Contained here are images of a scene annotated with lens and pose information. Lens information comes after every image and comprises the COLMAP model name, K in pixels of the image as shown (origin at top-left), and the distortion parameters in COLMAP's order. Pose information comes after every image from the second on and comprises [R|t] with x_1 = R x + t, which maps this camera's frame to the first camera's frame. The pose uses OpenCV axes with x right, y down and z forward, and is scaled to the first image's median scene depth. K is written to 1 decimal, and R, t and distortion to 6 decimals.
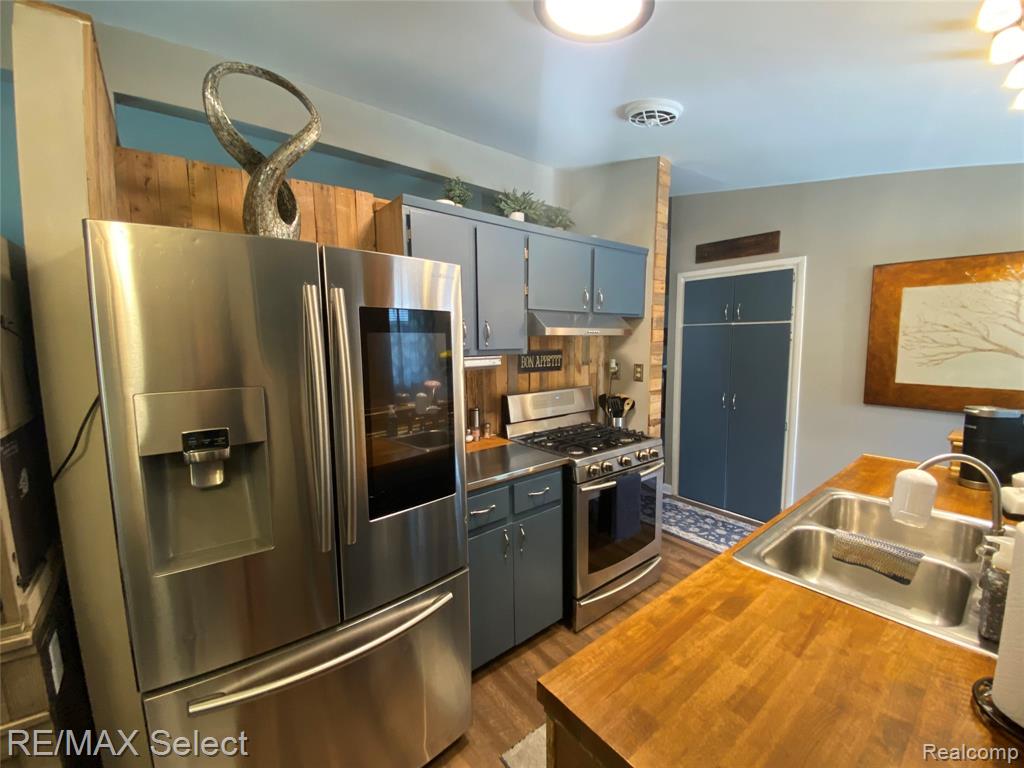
lens RADIAL K [[416.2, 0, 509.8], [0, 416.2, 381.2], [0, 0, 1]] dist [0.012159, -0.015807]
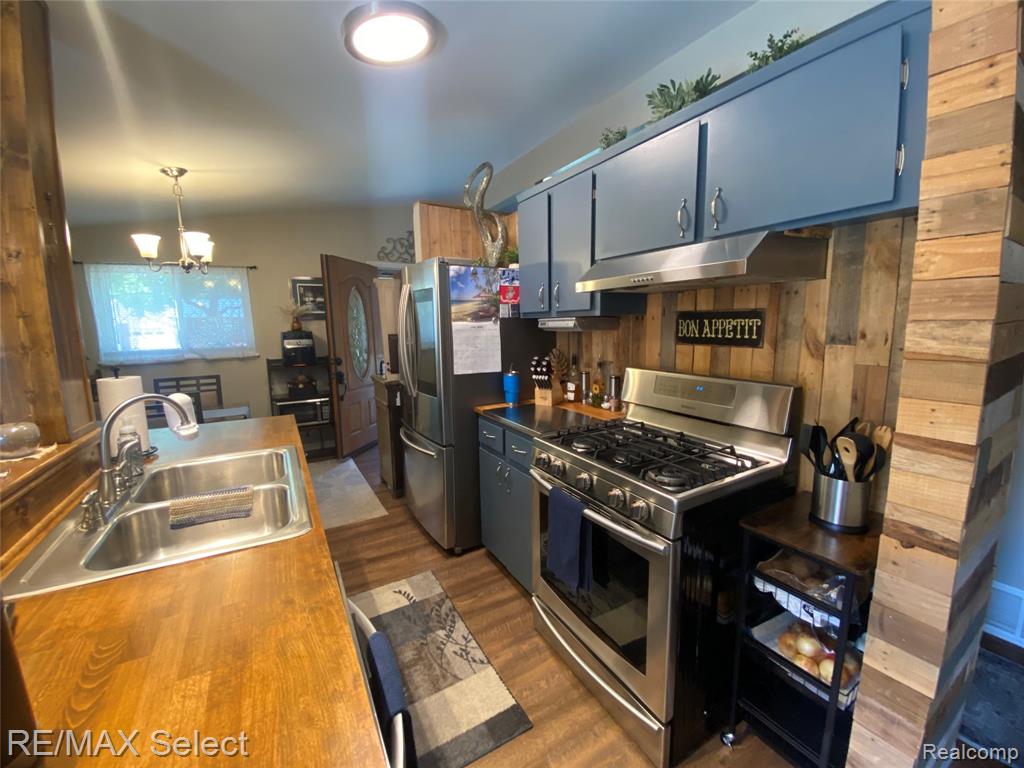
lens RADIAL K [[416.2, 0, 522.8], [0, 416.2, 377.9], [0, 0, 1]] dist [0.012159, -0.015807]
pose [[-0.131530, 0.143455, -0.980877, 0.719038], [-0.080436, 0.984667, 0.154796, -0.047778], [0.988043, 0.099258, -0.117974, 0.778696]]
